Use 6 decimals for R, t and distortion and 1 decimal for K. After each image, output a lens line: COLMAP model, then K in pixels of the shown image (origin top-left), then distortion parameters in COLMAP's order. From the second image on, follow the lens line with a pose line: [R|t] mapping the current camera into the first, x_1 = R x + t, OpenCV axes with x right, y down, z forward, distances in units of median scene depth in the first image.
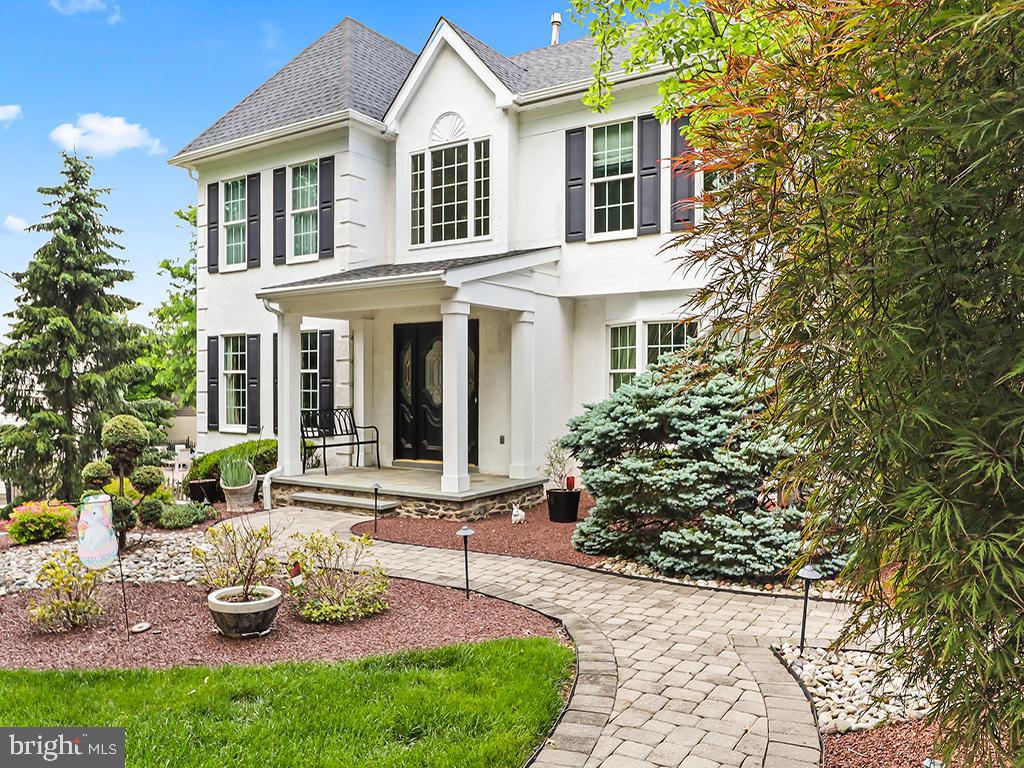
lens RADIAL K [[777.1, 0, 509.2], [0, 777.1, 384.5], [0, 0, 1]] dist [-0.002686, -0.000610]
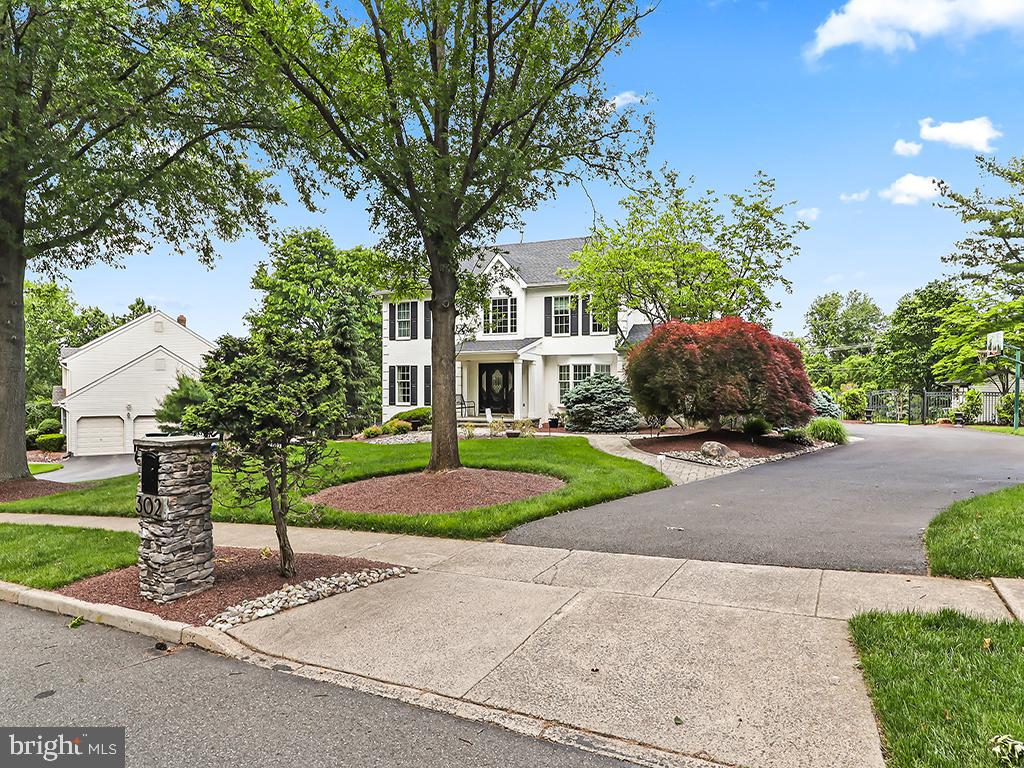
lens RADIAL K [[595.9, 0, 513.2], [0, 595.9, 384.5], [0, 0, 1]] dist [0.000322, 0.000004]
pose [[0.980754, 0.000486, 0.195245, -0.456137], [0.000731, 0.999981, -0.006162, 0.008571], [-0.195244, 0.006186, 0.980735, -1.098114]]
